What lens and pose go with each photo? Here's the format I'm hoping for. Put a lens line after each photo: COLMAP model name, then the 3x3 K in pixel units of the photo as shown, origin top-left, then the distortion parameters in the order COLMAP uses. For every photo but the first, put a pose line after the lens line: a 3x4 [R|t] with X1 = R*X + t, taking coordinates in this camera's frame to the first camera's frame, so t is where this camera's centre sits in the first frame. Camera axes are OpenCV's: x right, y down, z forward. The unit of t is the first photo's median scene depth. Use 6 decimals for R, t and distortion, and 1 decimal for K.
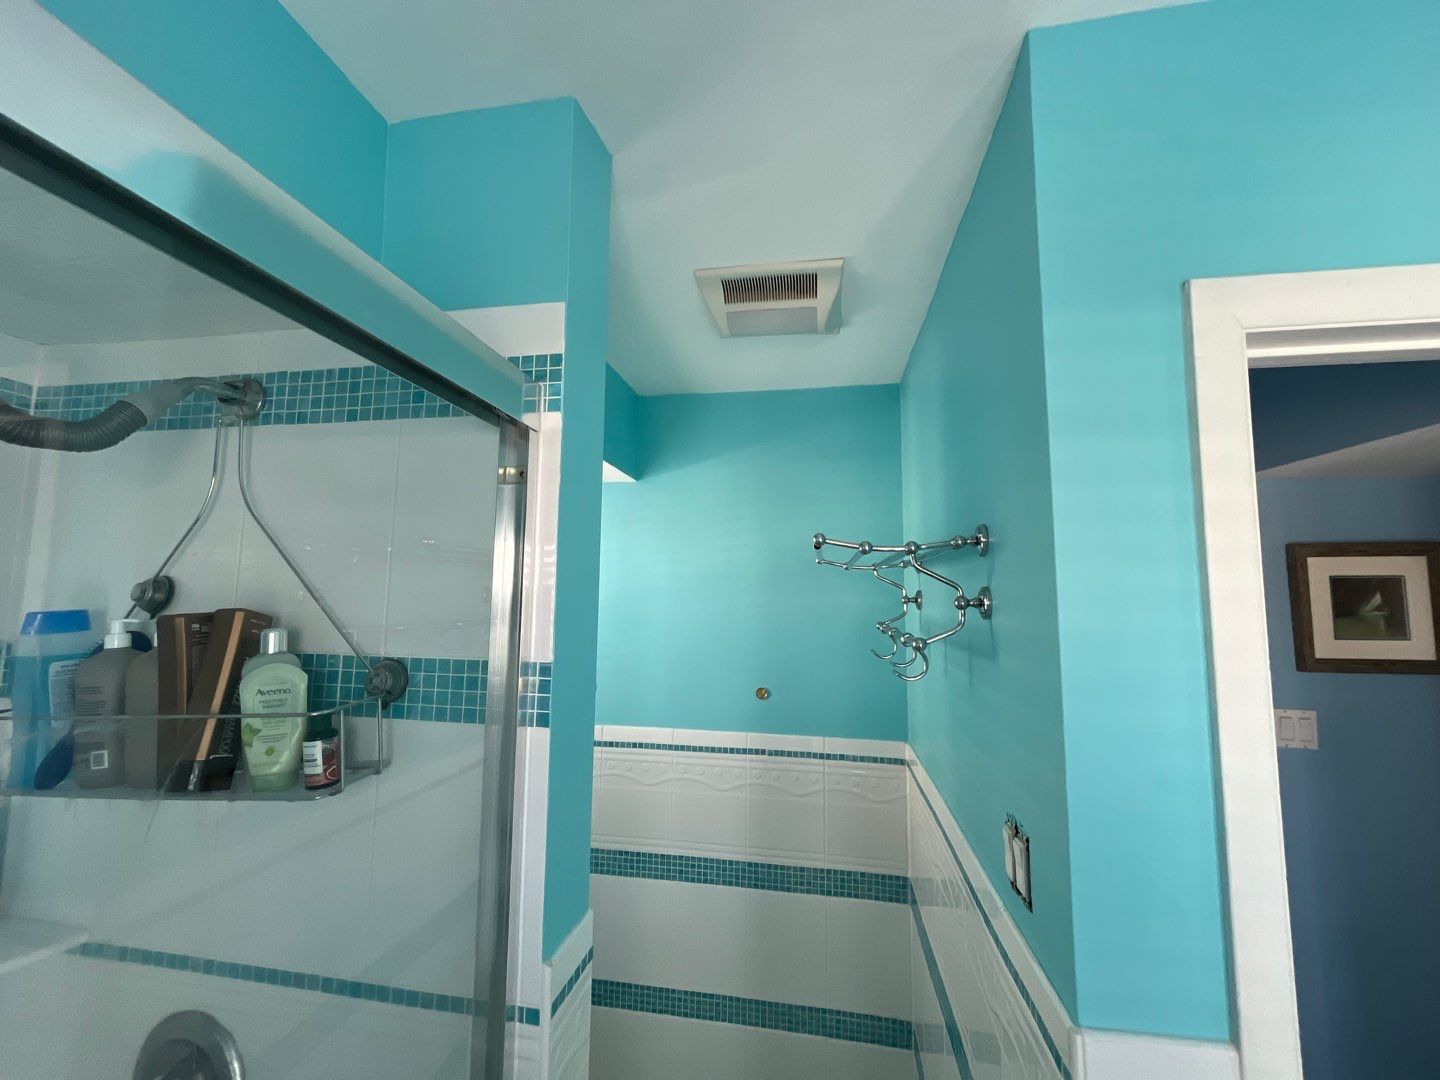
lens RADIAL K [[575.2, 0, 721.3], [0, 575.2, 546.1], [0, 0, 1]] dist [0.001390, 0.000095]
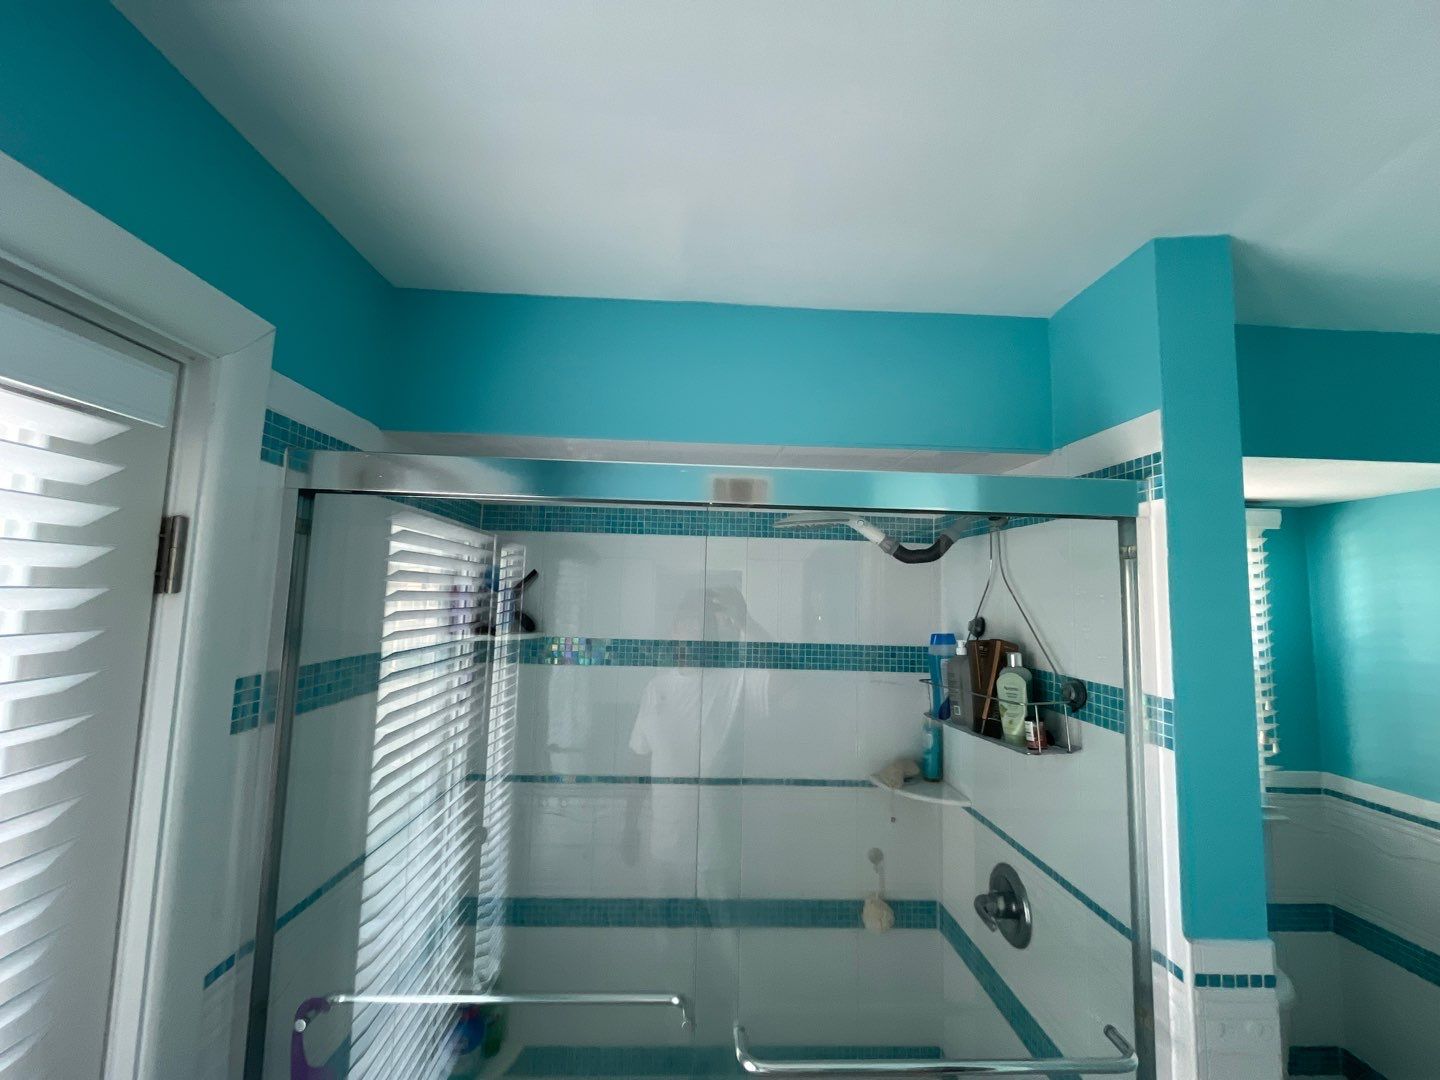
lens RADIAL K [[575.2, 0, 719.7], [0, 575.2, 540.3], [0, 0, 1]] dist [0.001390, 0.000095]
pose [[0.222694, -0.097705, -0.969980, 0.721696], [0.063442, 0.994309, -0.085590, -0.097283], [0.972822, -0.042477, 0.227625, -0.235156]]
